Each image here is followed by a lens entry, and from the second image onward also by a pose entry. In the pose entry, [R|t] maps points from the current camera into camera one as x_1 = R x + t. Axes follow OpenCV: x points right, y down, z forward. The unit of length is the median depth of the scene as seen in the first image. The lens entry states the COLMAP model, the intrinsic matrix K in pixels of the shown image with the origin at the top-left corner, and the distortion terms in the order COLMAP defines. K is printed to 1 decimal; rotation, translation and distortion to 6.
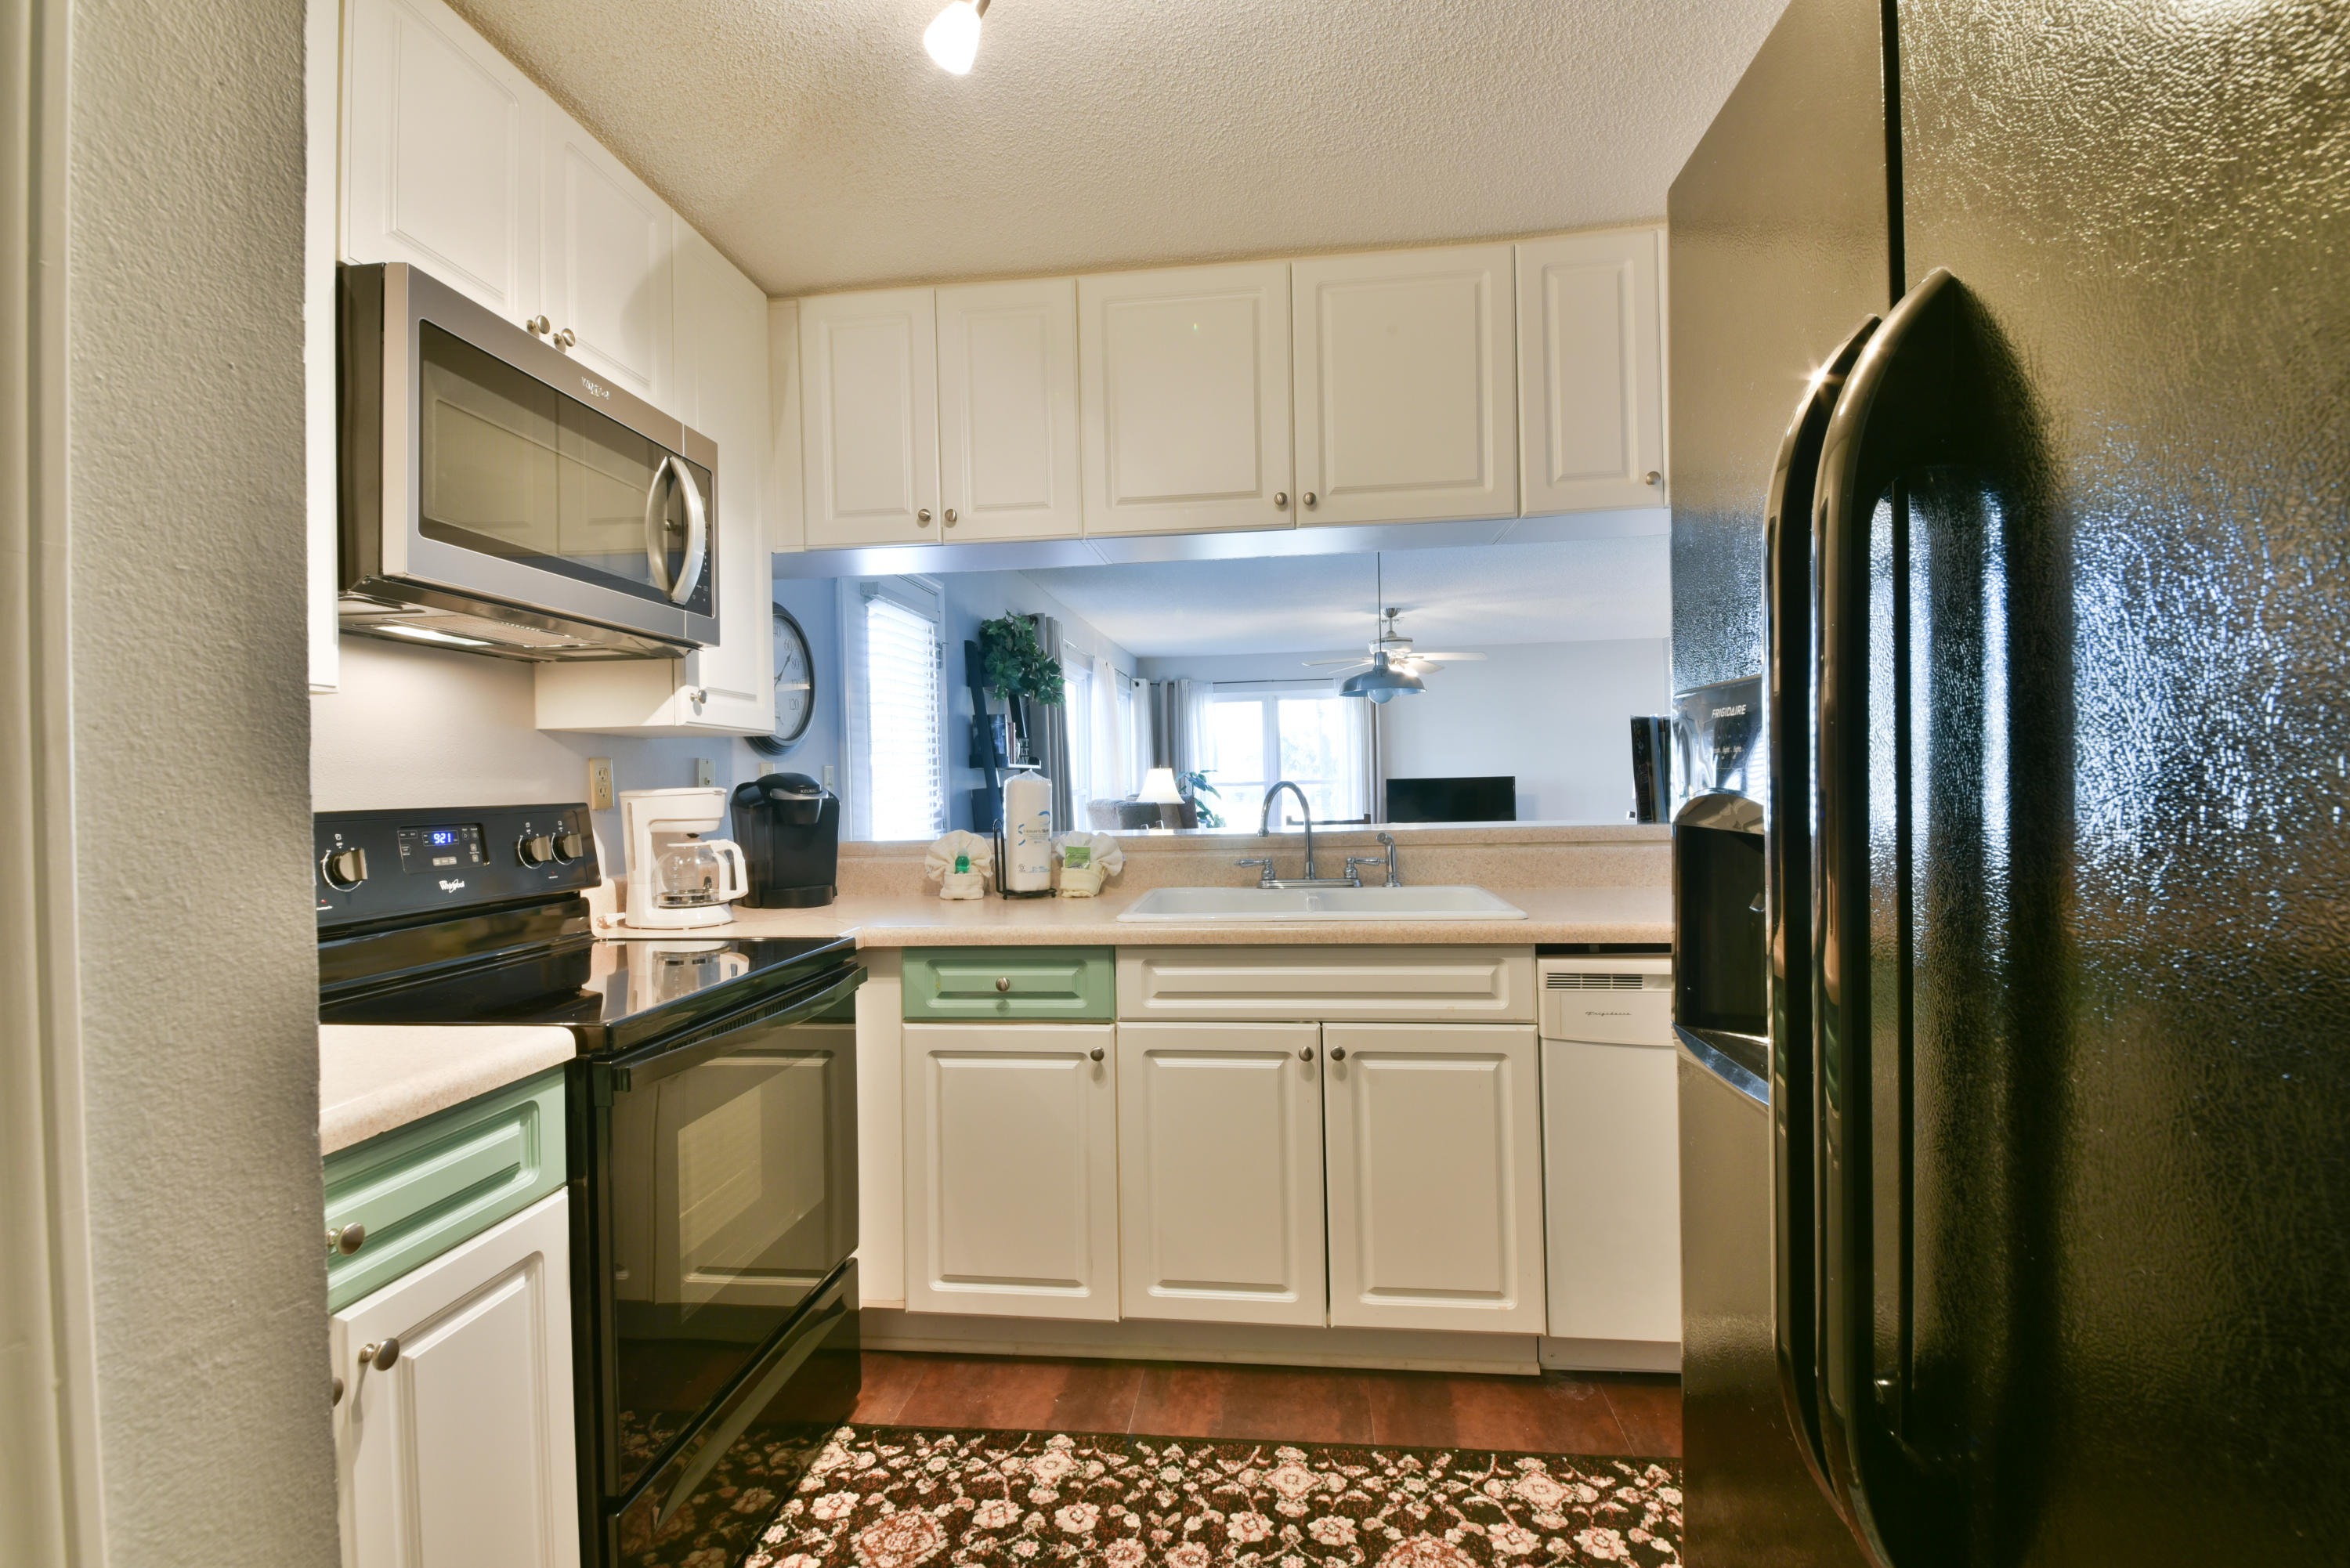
lens RADIAL K [[1085.3, 0, 1152.0], [0, 1085.3, 788.2], [0, 0, 1]] dist [-0.000901, -0.000087]
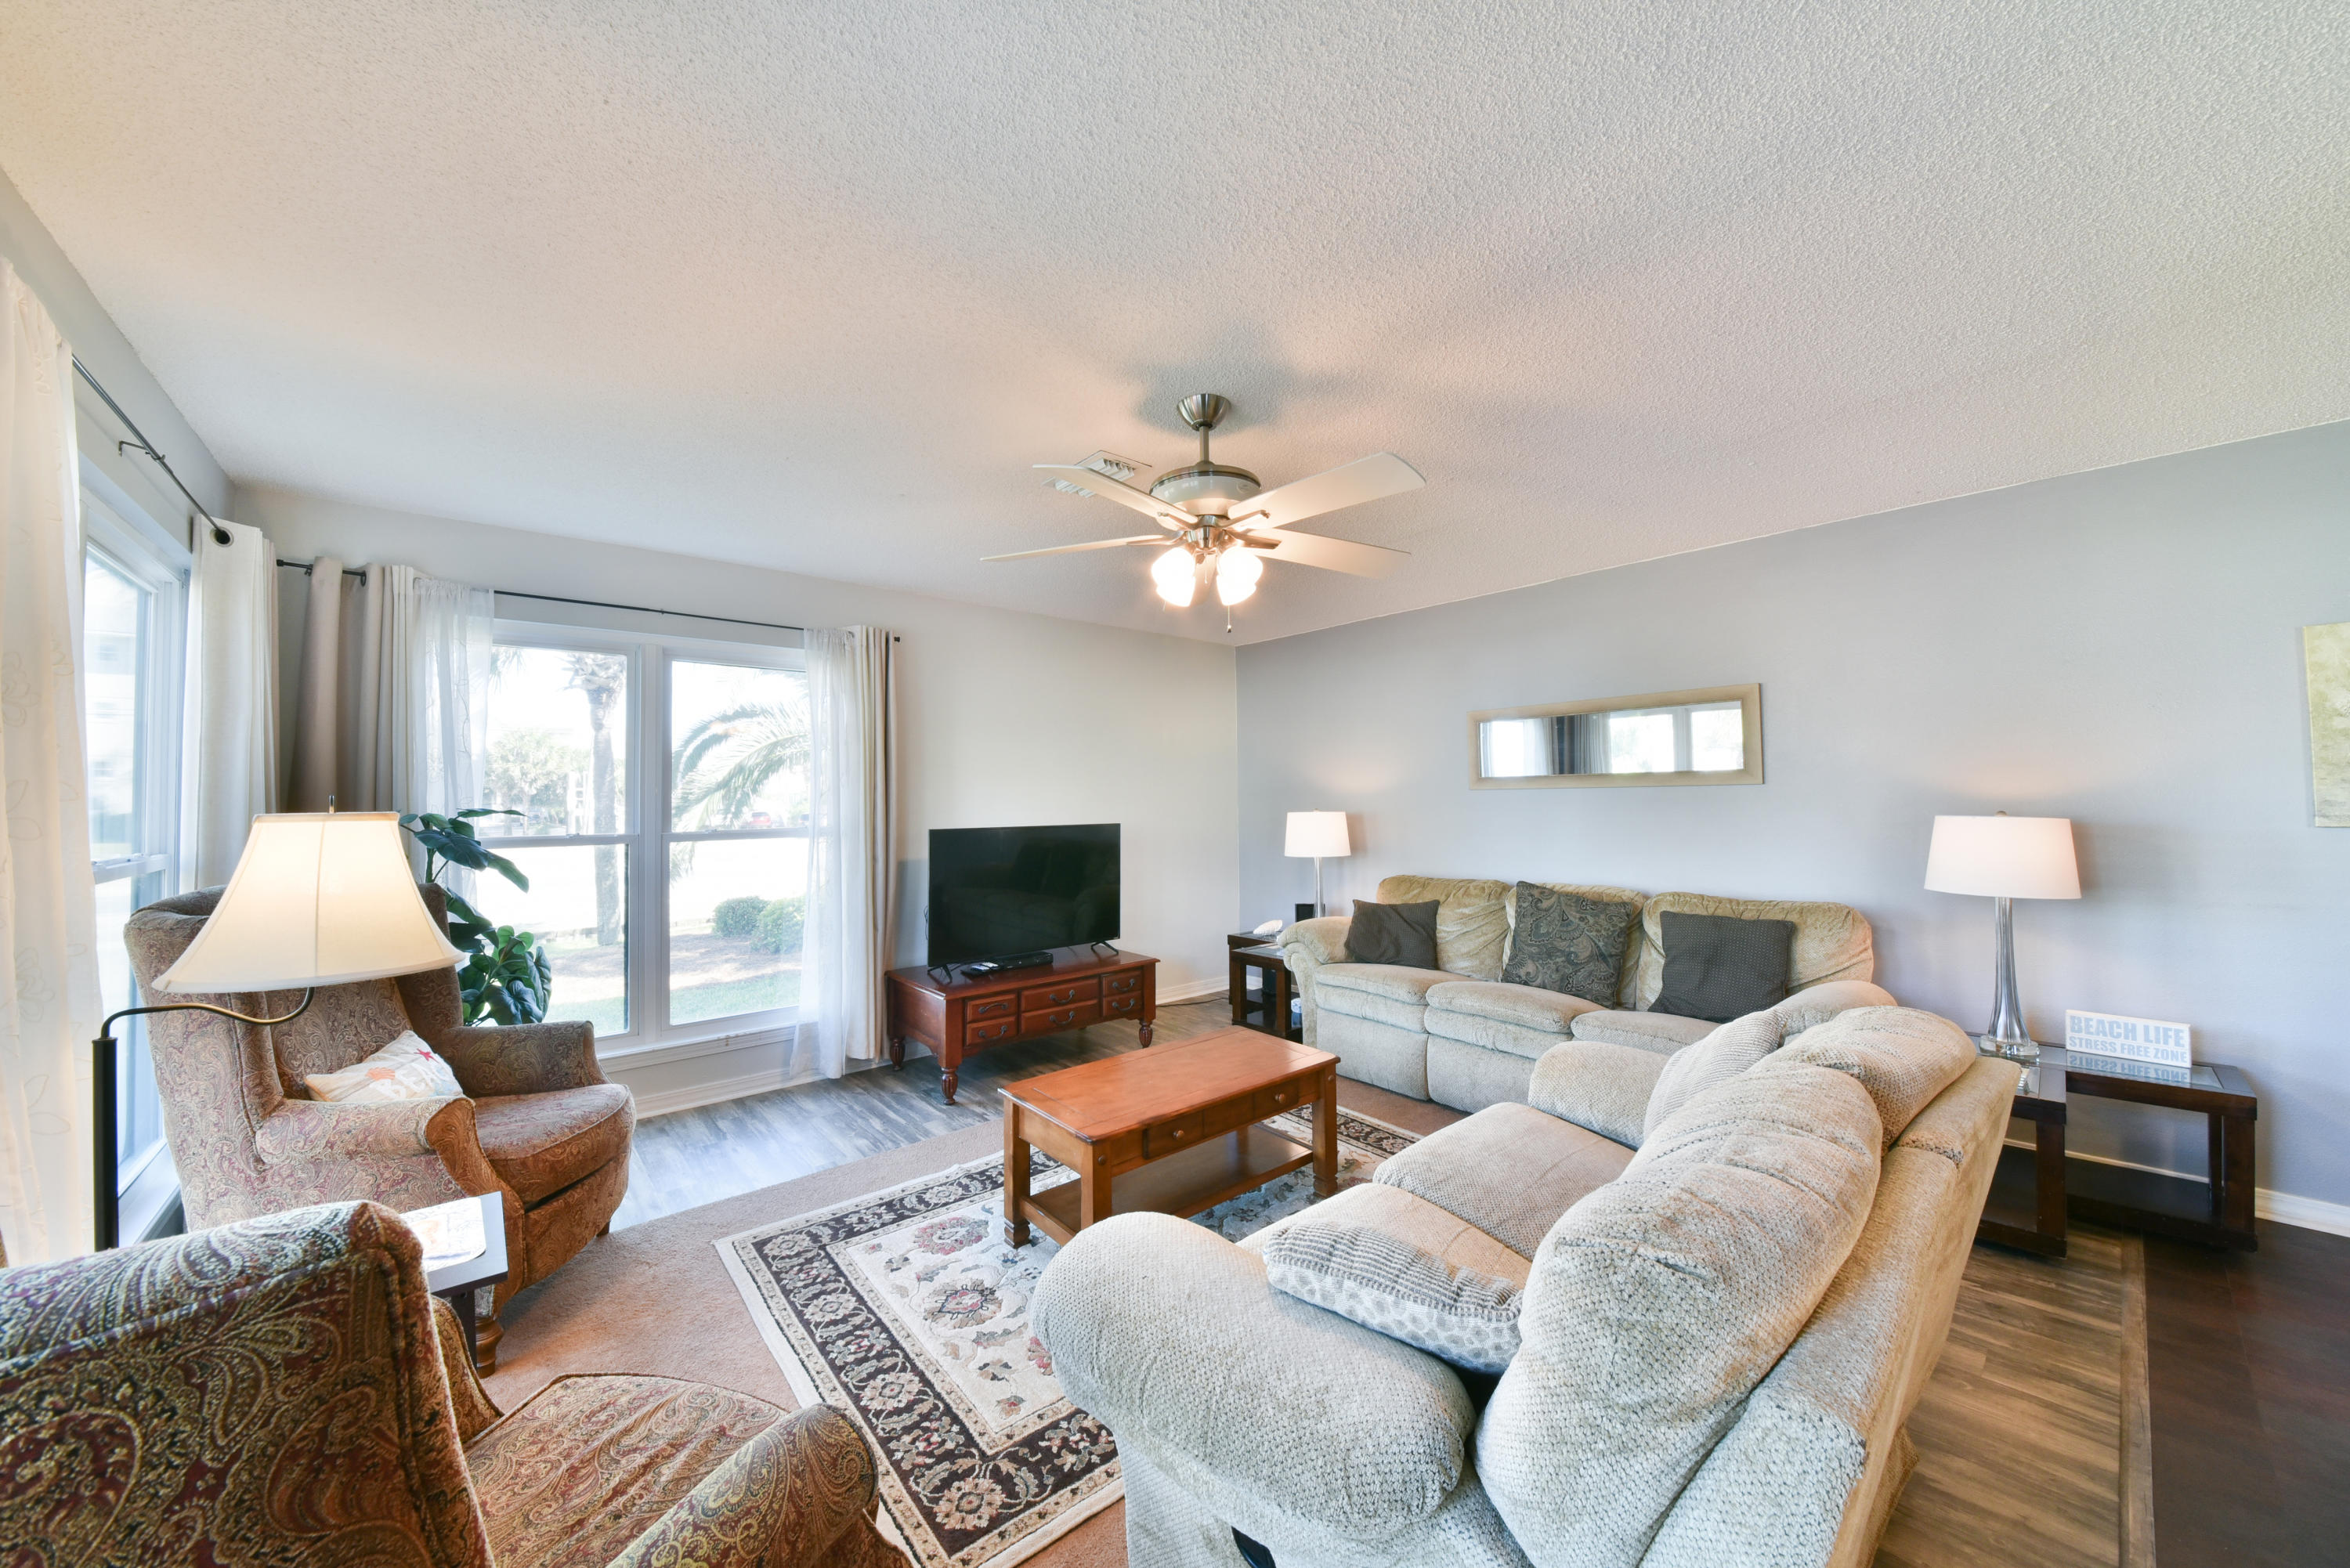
lens RADIAL K [[819.6, 0, 1175.0], [0, 819.6, 784.0], [0, 0, 1]] dist [0.000892, -0.009480]
pose [[0.658586, 0.028249, 0.751975, -0.017285], [-0.001578, 0.999345, -0.036161, -0.062473], [-0.752504, 0.022629, 0.658199, 2.430076]]
